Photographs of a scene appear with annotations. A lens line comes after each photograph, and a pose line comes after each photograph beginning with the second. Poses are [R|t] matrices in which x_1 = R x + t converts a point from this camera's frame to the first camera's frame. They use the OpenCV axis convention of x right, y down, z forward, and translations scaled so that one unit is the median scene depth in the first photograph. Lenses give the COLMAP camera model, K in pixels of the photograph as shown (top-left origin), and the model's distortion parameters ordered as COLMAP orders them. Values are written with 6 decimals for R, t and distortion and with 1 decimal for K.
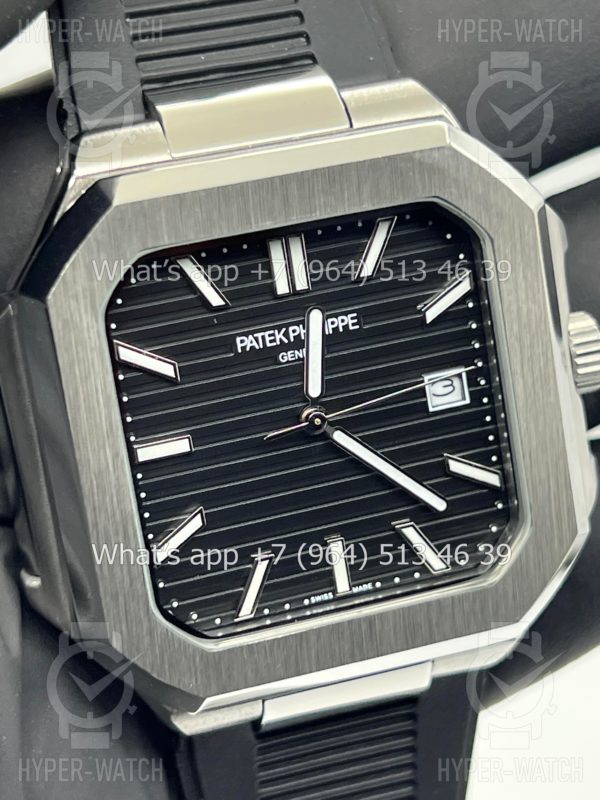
lens RADIAL K [[1921.4, 0, 294.4], [0, 1921.4, 399.1], [0, 0, 1]] dist [0.122346, 0.000000]
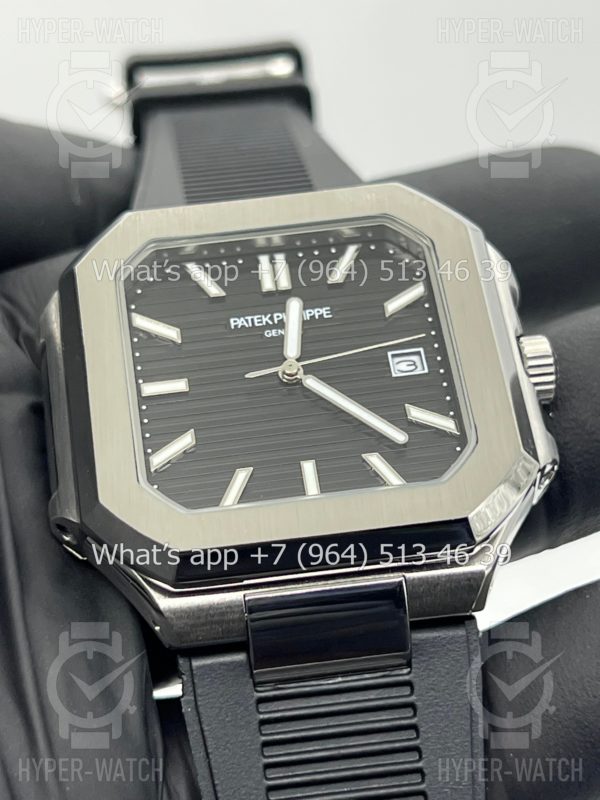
lens RADIAL K [[1921.4, 0, 298.3], [0, 1921.4, 398.4], [0, 0, 1]] dist [0.122346, 0.000000]
pose [[0.969918, -0.113034, -0.215598, 0.275187], [-0.053512, 0.764998, -0.641806, 0.803901], [0.237478, 0.634036, 0.735936, 0.115383]]
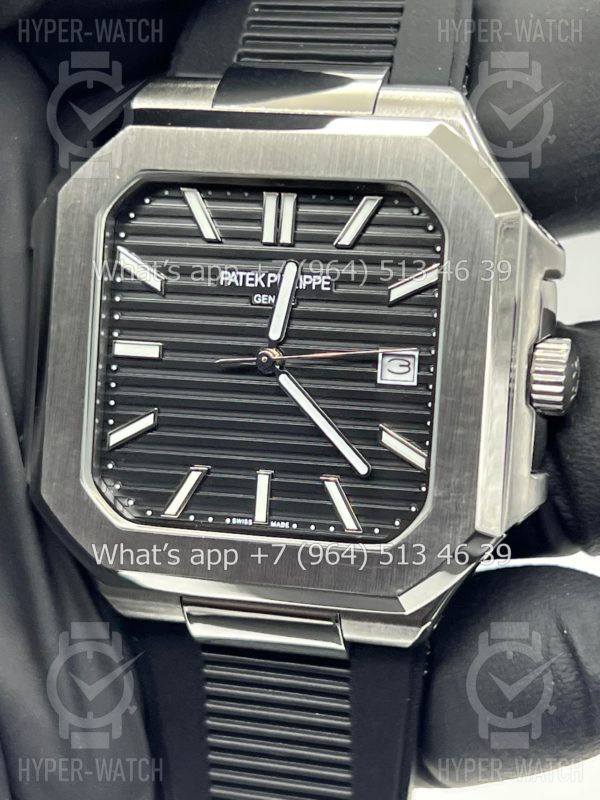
lens RADIAL K [[1921.4, 0, 302.8], [0, 1921.4, 393.7], [0, 0, 1]] dist [0.122346, 0.000000]
pose [[0.855577, 0.229507, -0.464020, 0.546518], [-0.279873, 0.959133, -0.041646, 0.070235], [0.435499, 0.165498, 0.884845, 0.029707]]
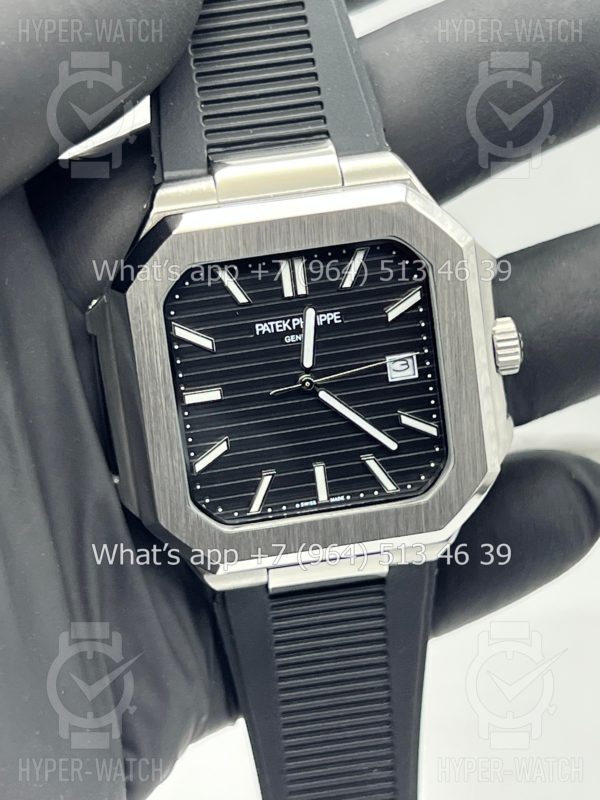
lens RADIAL K [[1921.4, 0, 298.4], [0, 1921.4, 403.5], [0, 0, 1]] dist [0.122346, 0.000000]
pose [[0.987776, 0.059185, -0.144206, 0.217596], [-0.055084, 0.997960, 0.032267, -0.020550], [0.145821, -0.023930, 0.989022, -0.460985]]
